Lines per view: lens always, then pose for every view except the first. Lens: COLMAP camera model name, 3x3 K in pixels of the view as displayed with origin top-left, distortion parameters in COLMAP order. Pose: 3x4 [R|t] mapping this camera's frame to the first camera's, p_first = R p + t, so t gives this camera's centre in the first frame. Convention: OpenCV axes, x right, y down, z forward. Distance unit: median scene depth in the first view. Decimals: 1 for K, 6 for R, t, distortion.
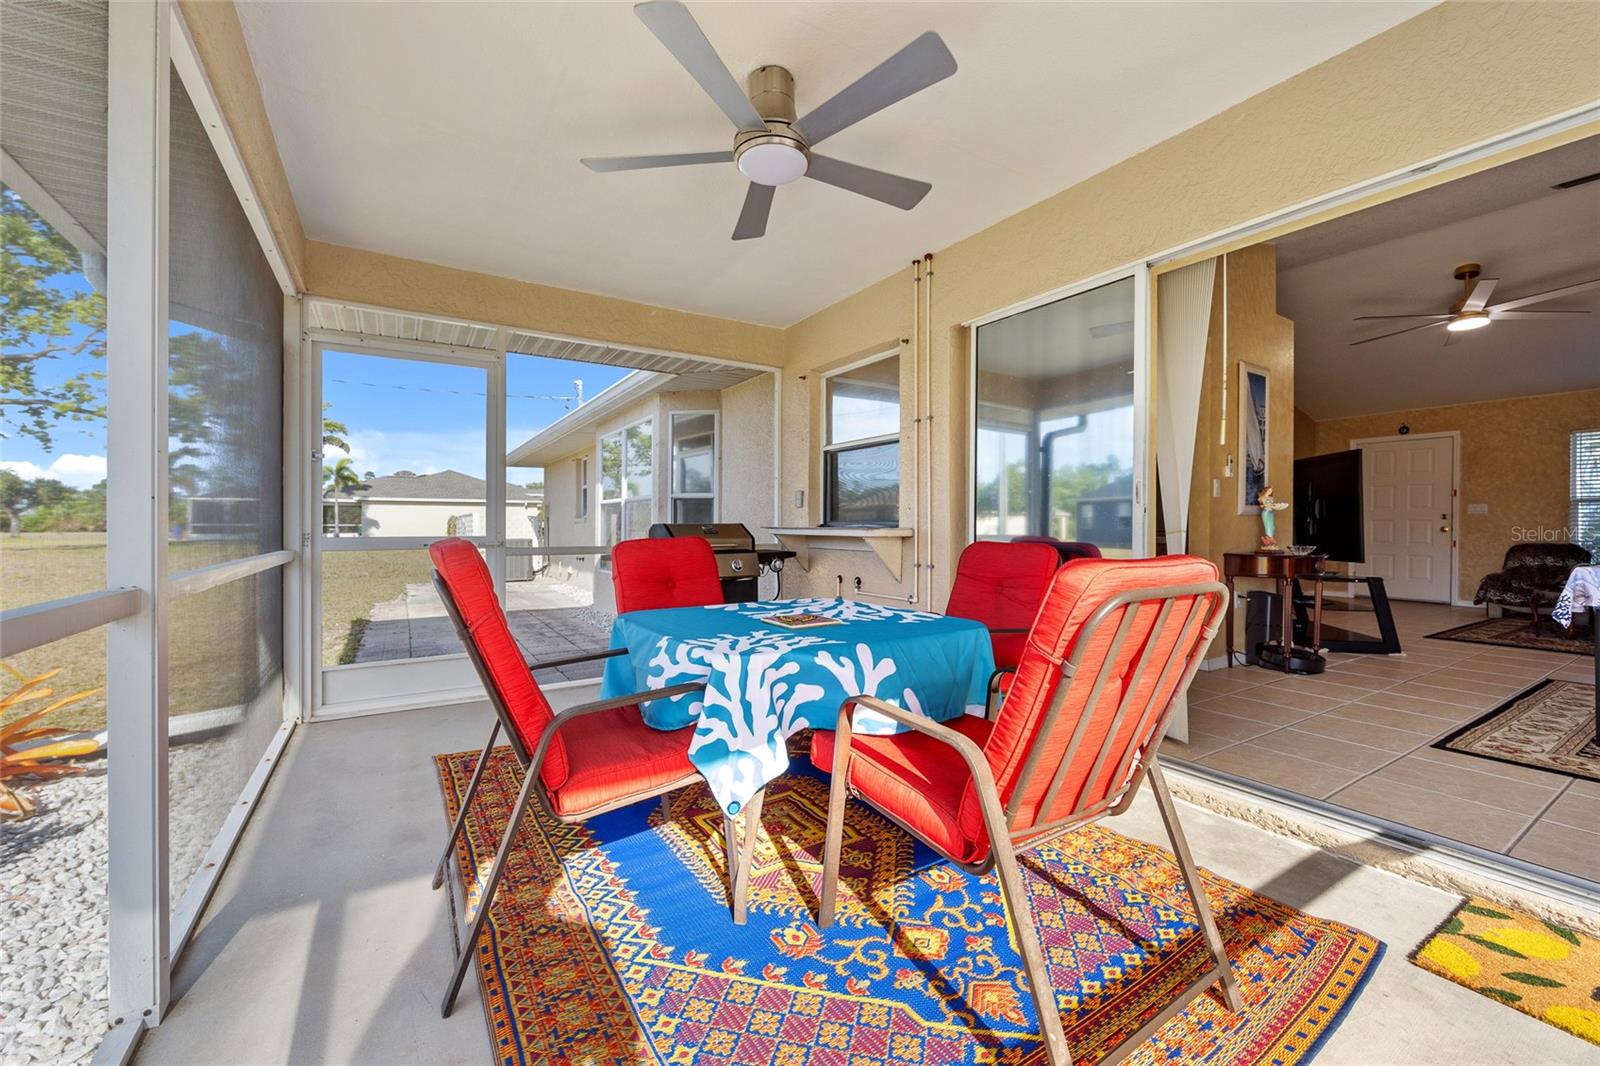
lens RADIAL K [[639.0, 0, 793.9], [0, 639.0, 526.7], [0, 0, 1]] dist [-0.005483, -0.000127]
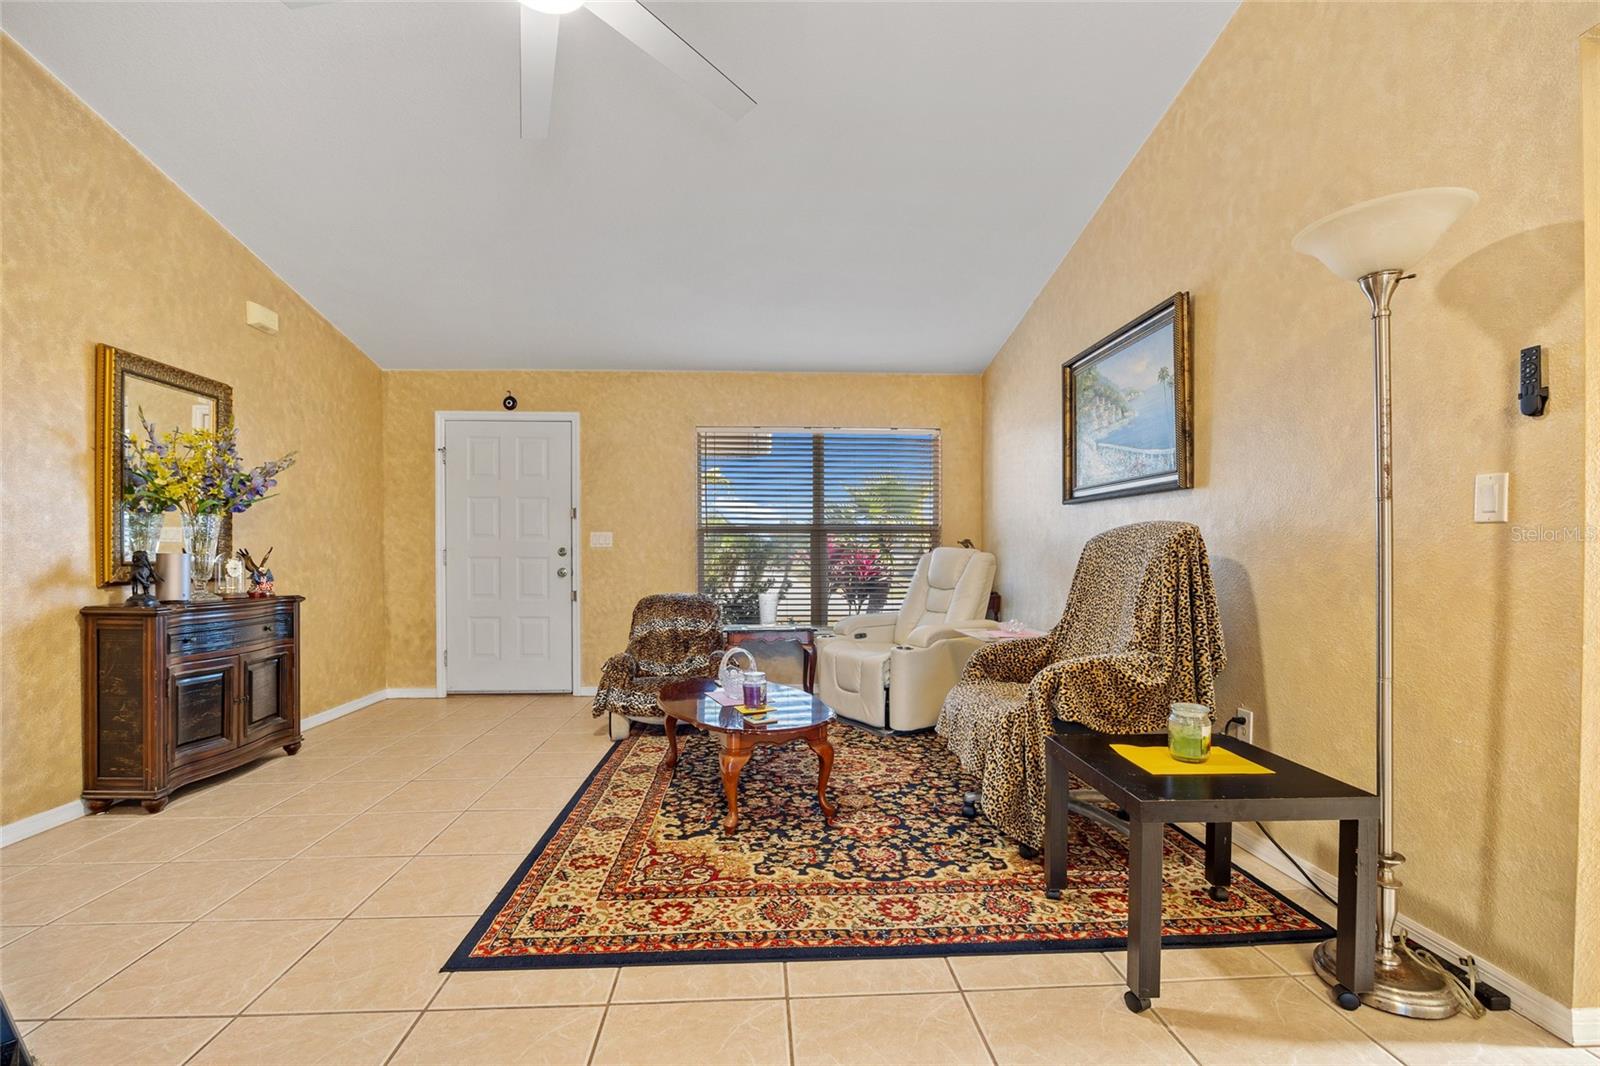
lens RADIAL K [[690.0, 0, 792.1], [0, 690.0, 568.2], [0, 0, 1]] dist [-0.013186, -0.000969]
pose [[0.483190, -0.025548, 0.875143, 0.575622], [0.006803, 0.999654, 0.025427, -0.015912], [-0.875489, -0.006333, 0.483197, 0.508844]]
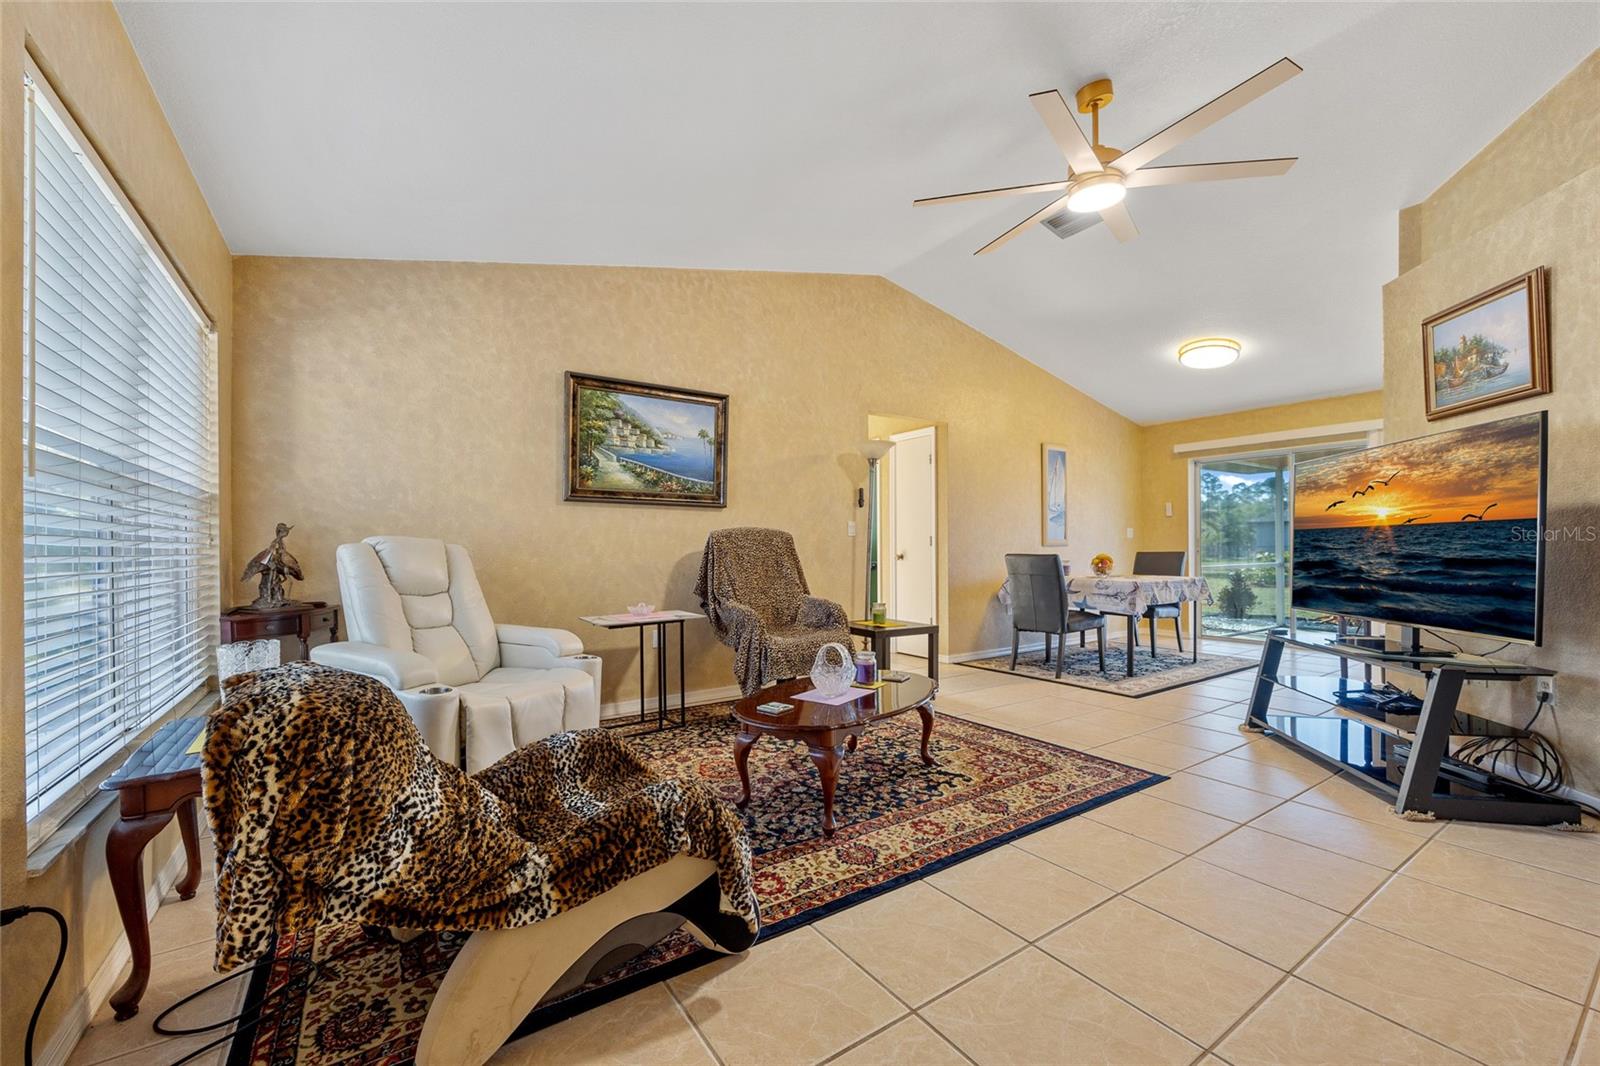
lens RADIAL K [[639.0, 0, 797.0], [0, 639.0, 549.8], [0, 0, 1]] dist [-0.005483, -0.000127]
pose [[-0.999435, -0.001671, -0.033583, 0.951834], [-0.001802, 0.999991, 0.003853, -0.011571], [0.033576, 0.003911, -0.999429, 1.094073]]
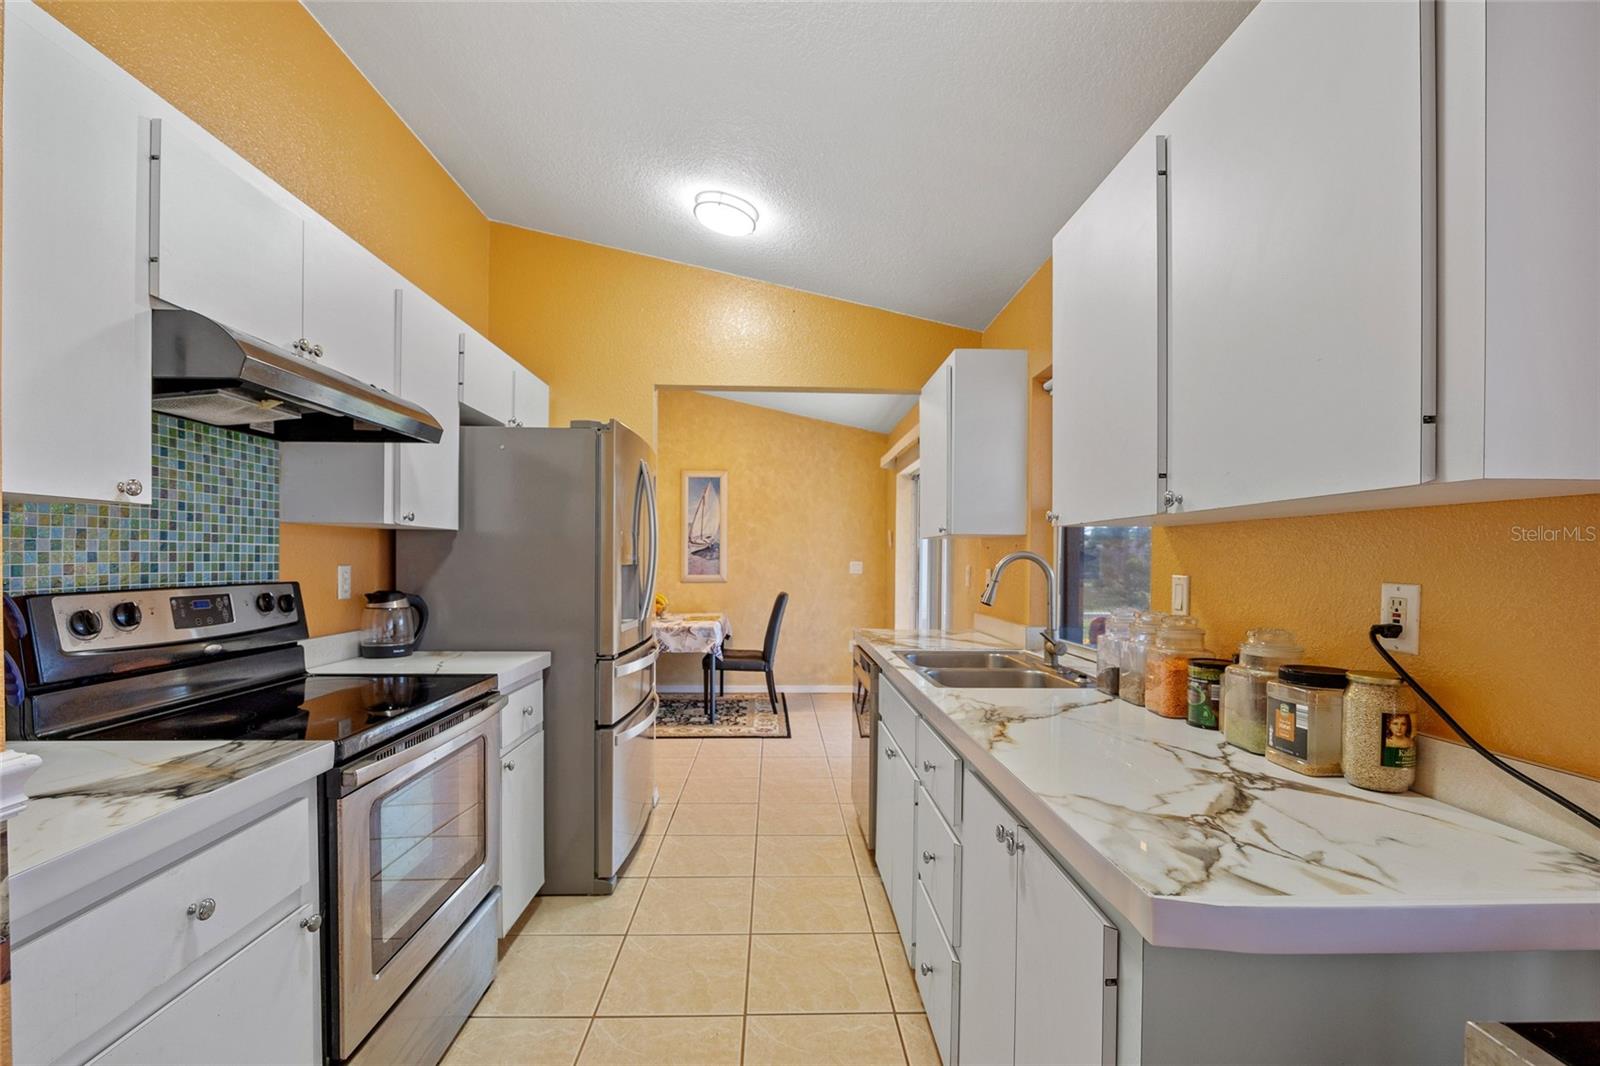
lens RADIAL K [[690.0, 0, 790.3], [0, 690.0, 560.6], [0, 0, 1]] dist [-0.013186, -0.000969]
pose [[-0.858970, -0.012421, 0.511876, 0.037153], [-0.008648, 0.999915, 0.009751, -0.049835], [-0.511954, 0.003949, -0.859004, 0.914477]]
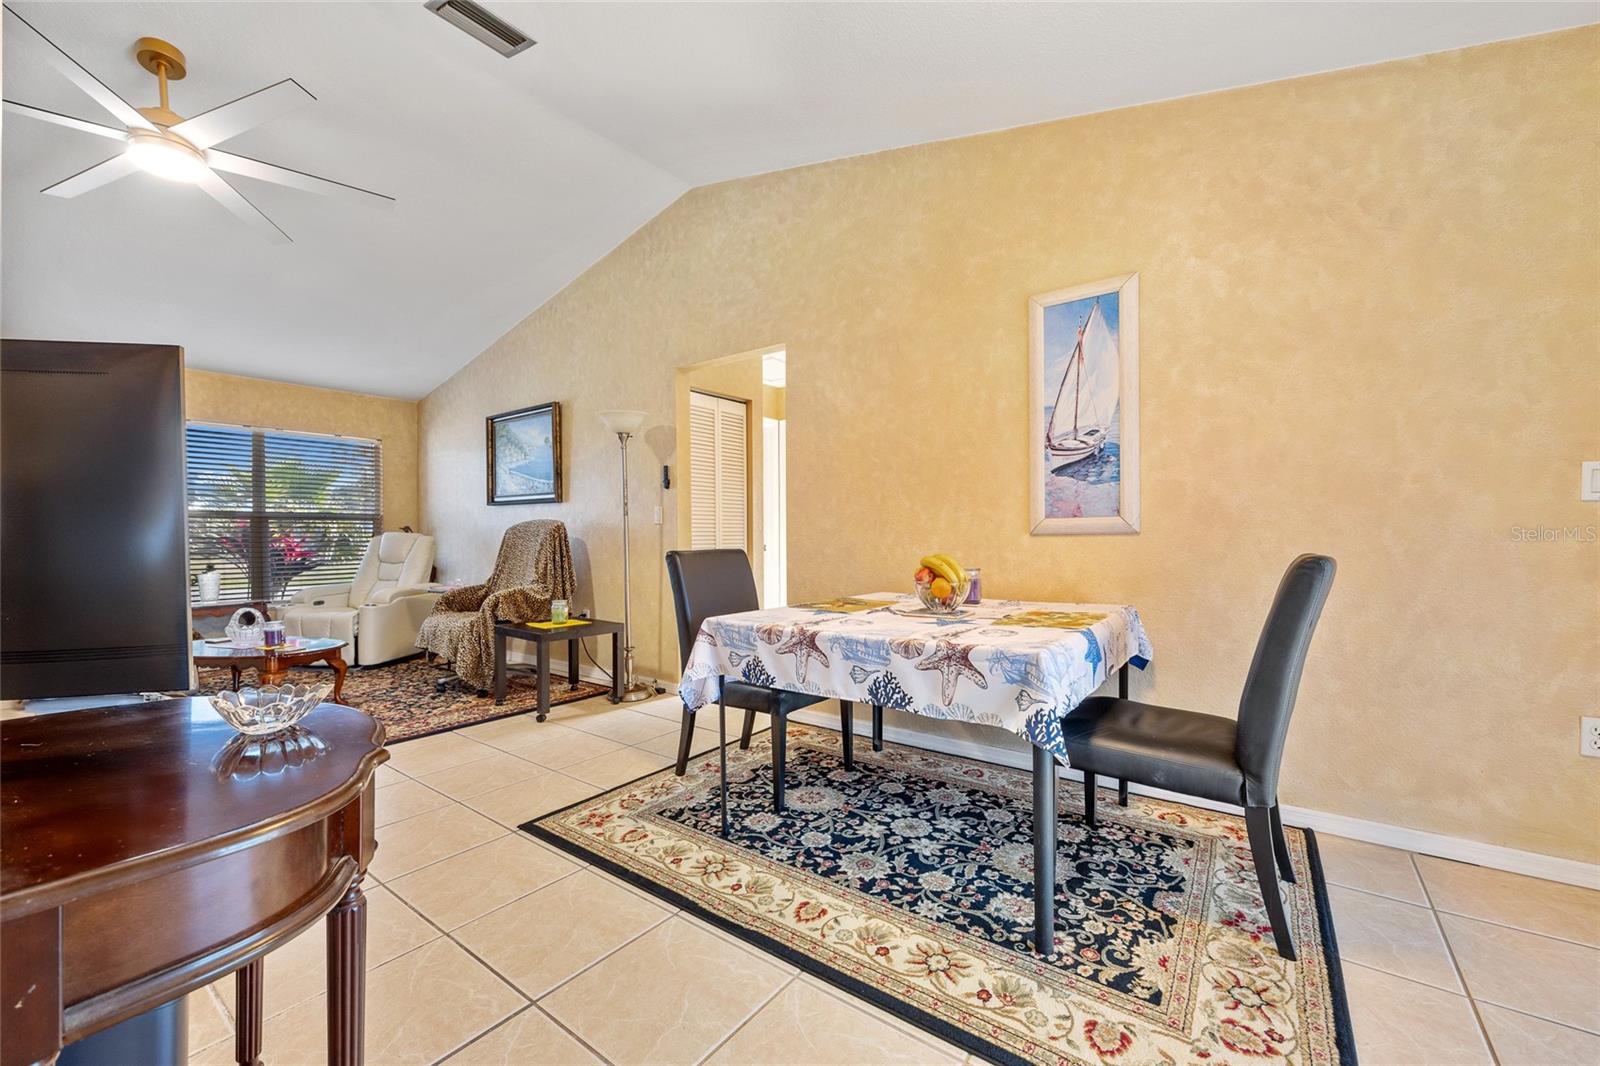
lens RADIAL K [[639.0, 0, 799.3], [0, 639.0, 535.6], [0, 0, 1]] dist [-0.005483, -0.000127]
pose [[-0.359213, -0.001959, 0.933253, 0.293251], [0.004230, 0.999984, 0.003727, -0.014855], [-0.933246, 0.005287, -0.359199, 0.507333]]
